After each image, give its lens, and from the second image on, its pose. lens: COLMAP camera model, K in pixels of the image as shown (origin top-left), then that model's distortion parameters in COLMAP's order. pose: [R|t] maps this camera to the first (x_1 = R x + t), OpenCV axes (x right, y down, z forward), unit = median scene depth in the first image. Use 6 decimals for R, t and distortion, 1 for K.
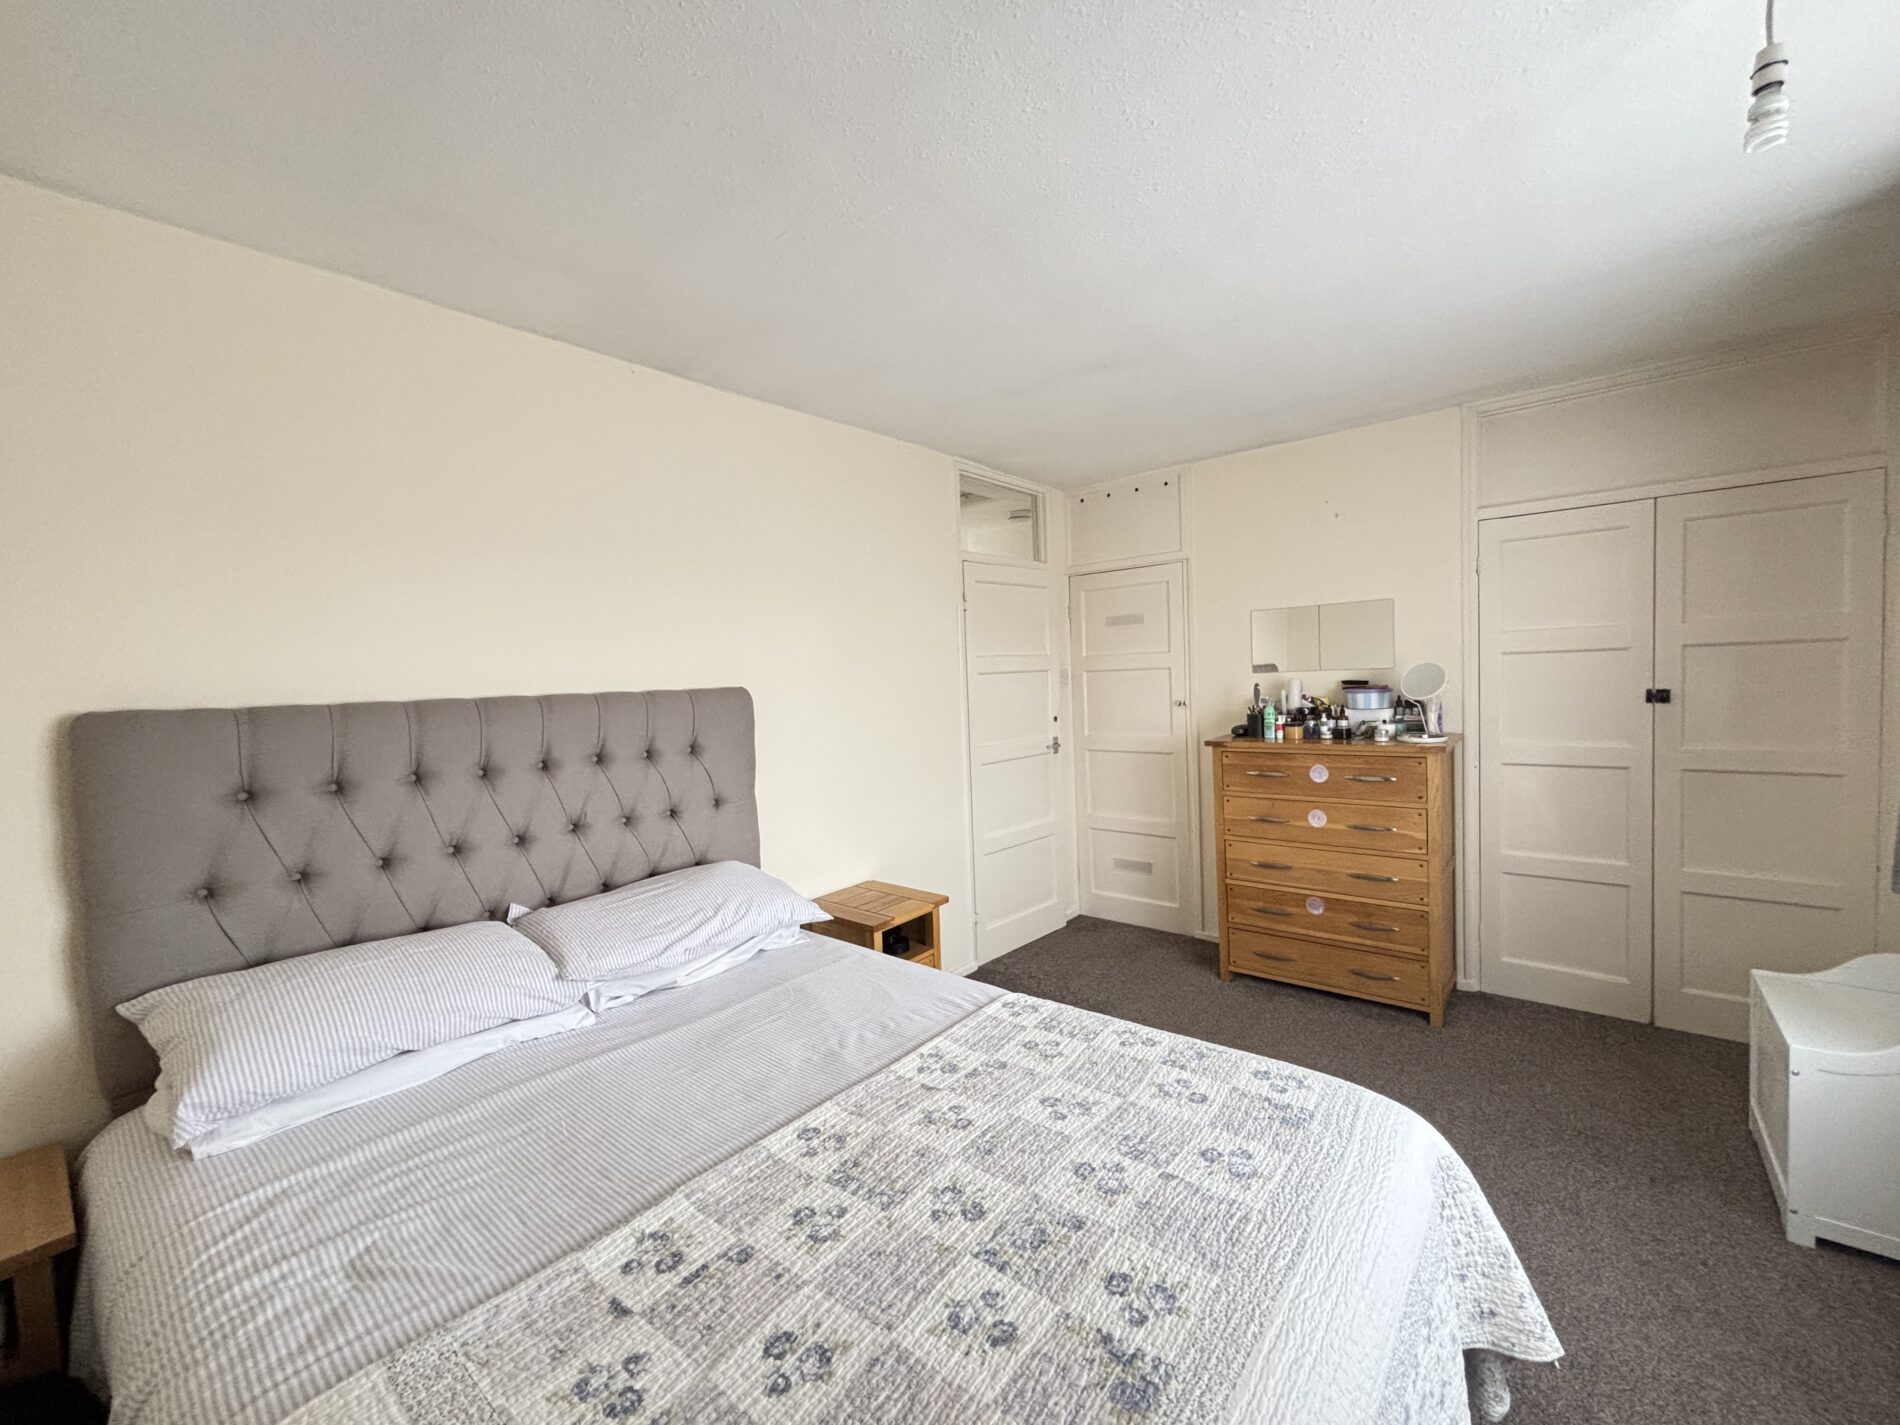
lens RADIAL K [[767.3, 0, 951.6], [0, 767.3, 702.6], [0, 0, 1]] dist [0.004146, -0.000788]
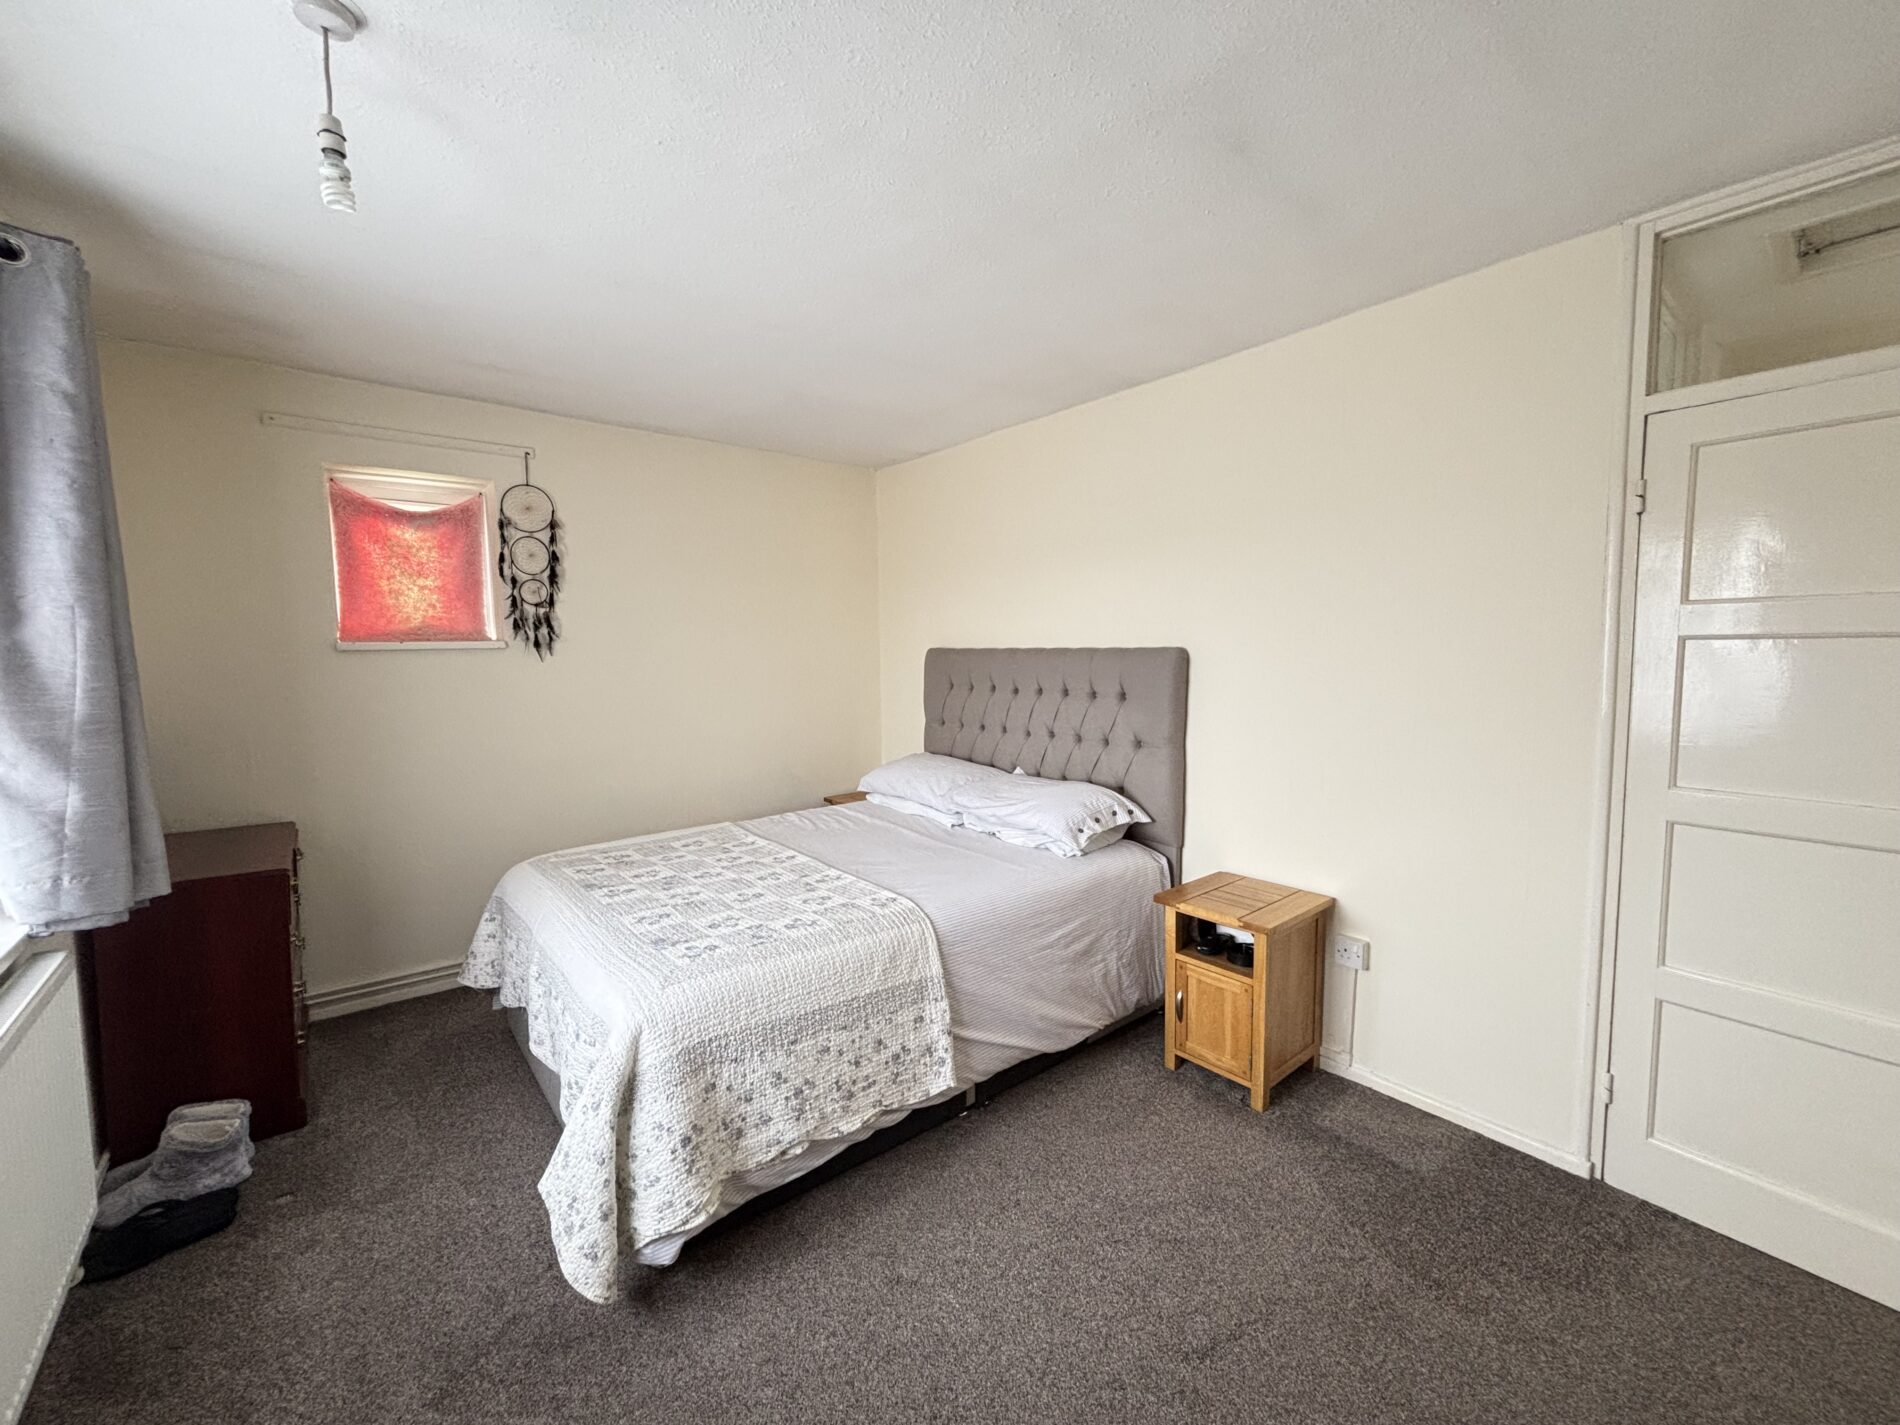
lens RADIAL K [[767.3, 0, 957.2], [0, 767.3, 716.1], [0, 0, 1]] dist [0.004146, -0.000788]
pose [[-0.181541, 0.120680, -0.975951, 1.580275], [-0.031389, 0.991225, 0.128407, -0.098691], [0.982882, 0.053946, -0.176159, 1.633402]]
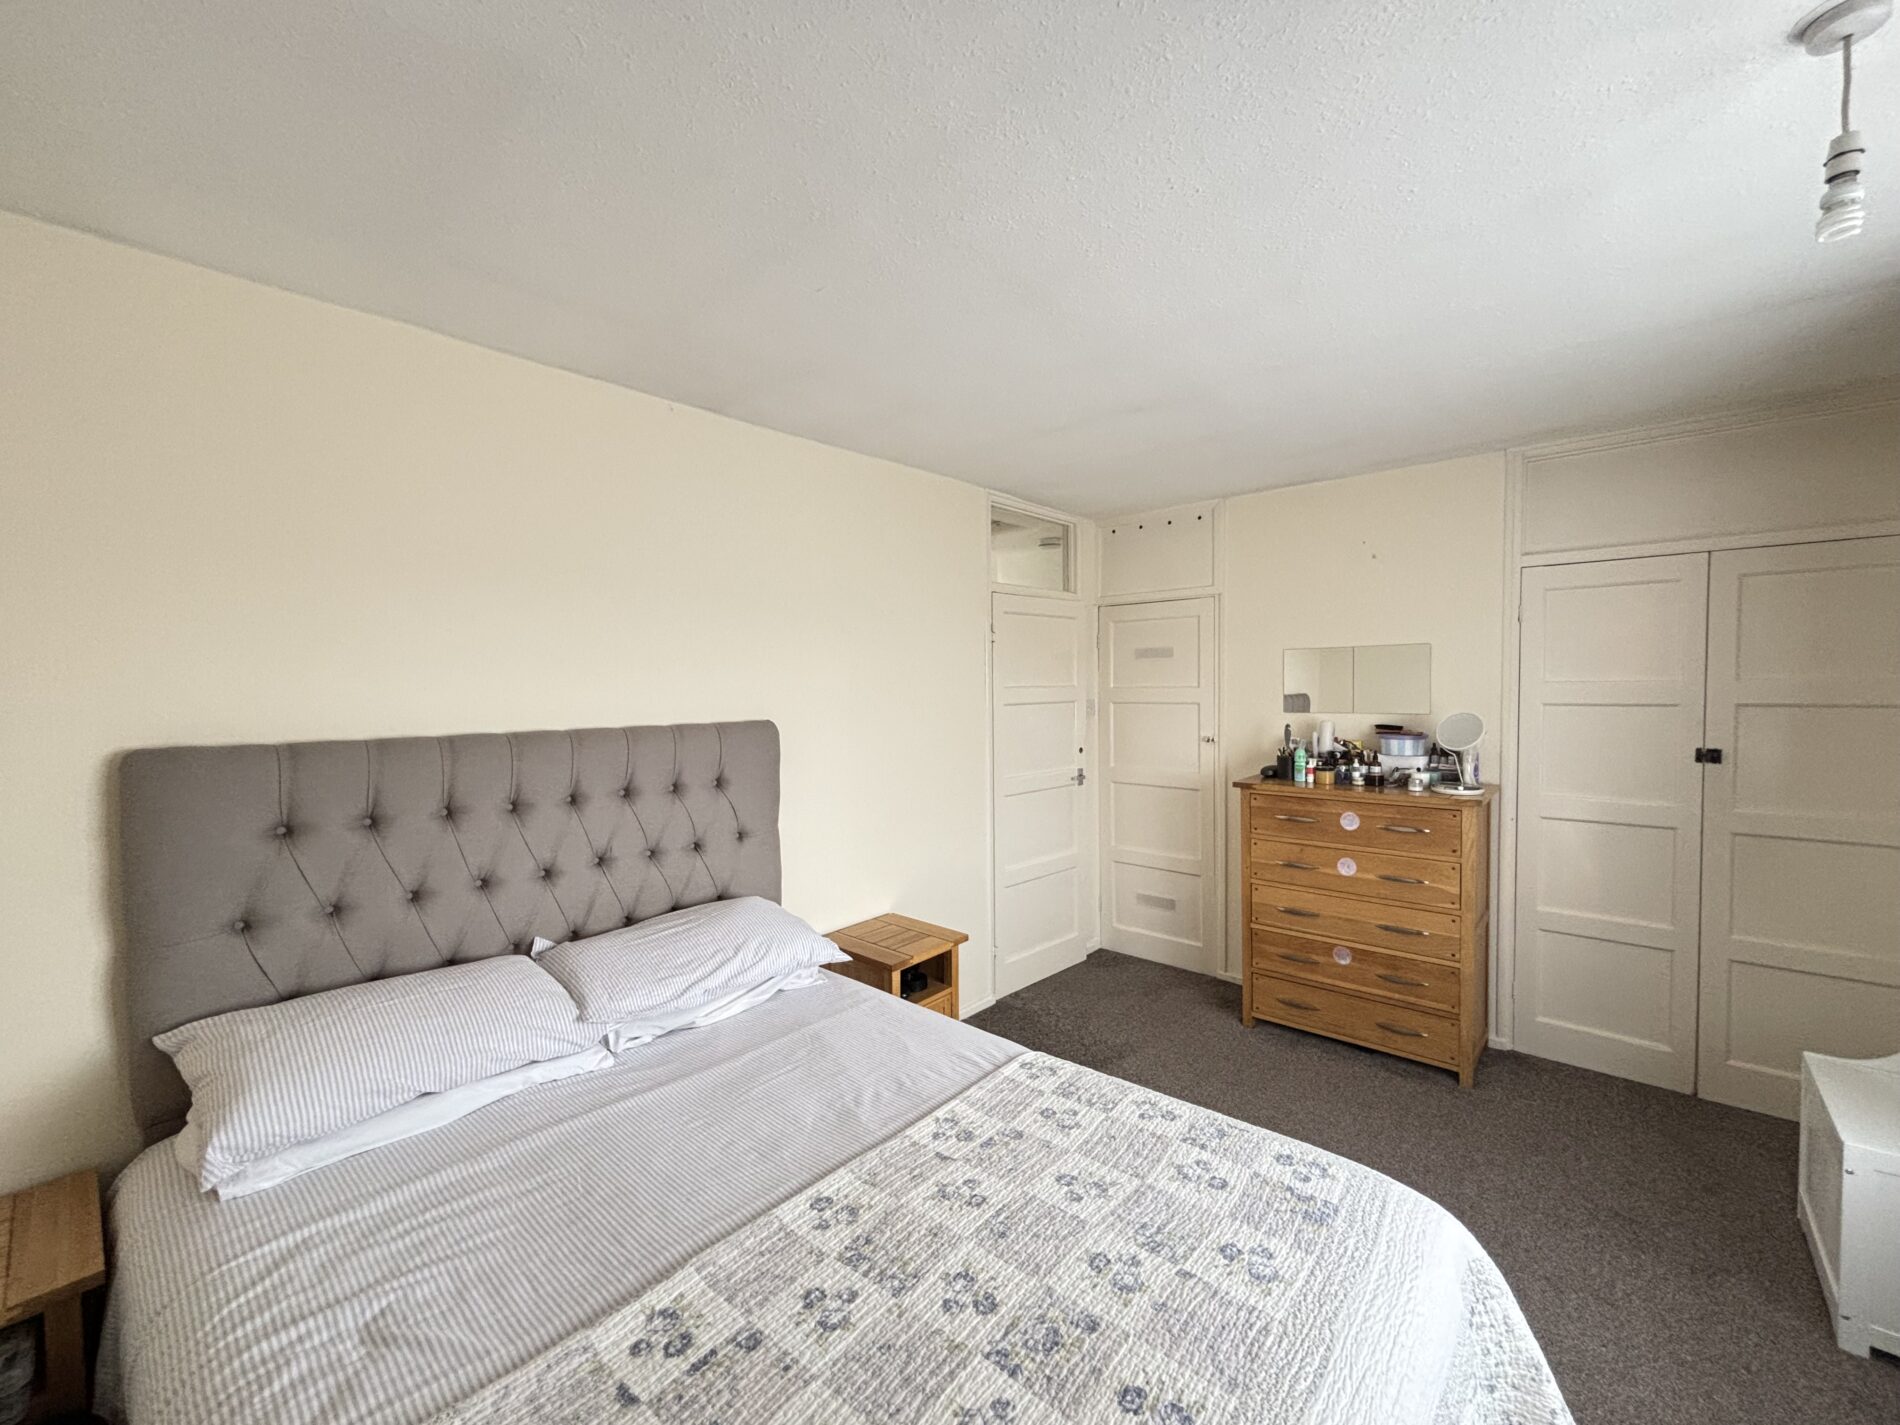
lens RADIAL K [[767.3, 0, 952.4], [0, 767.3, 703.5], [0, 0, 1]] dist [0.004146, -0.000788]
pose [[0.999095, 0.028606, -0.031486, -0.003708], [-0.028925, 0.999534, -0.009707, -0.072669], [0.031194, 0.010609, 0.999457, 0.005830]]
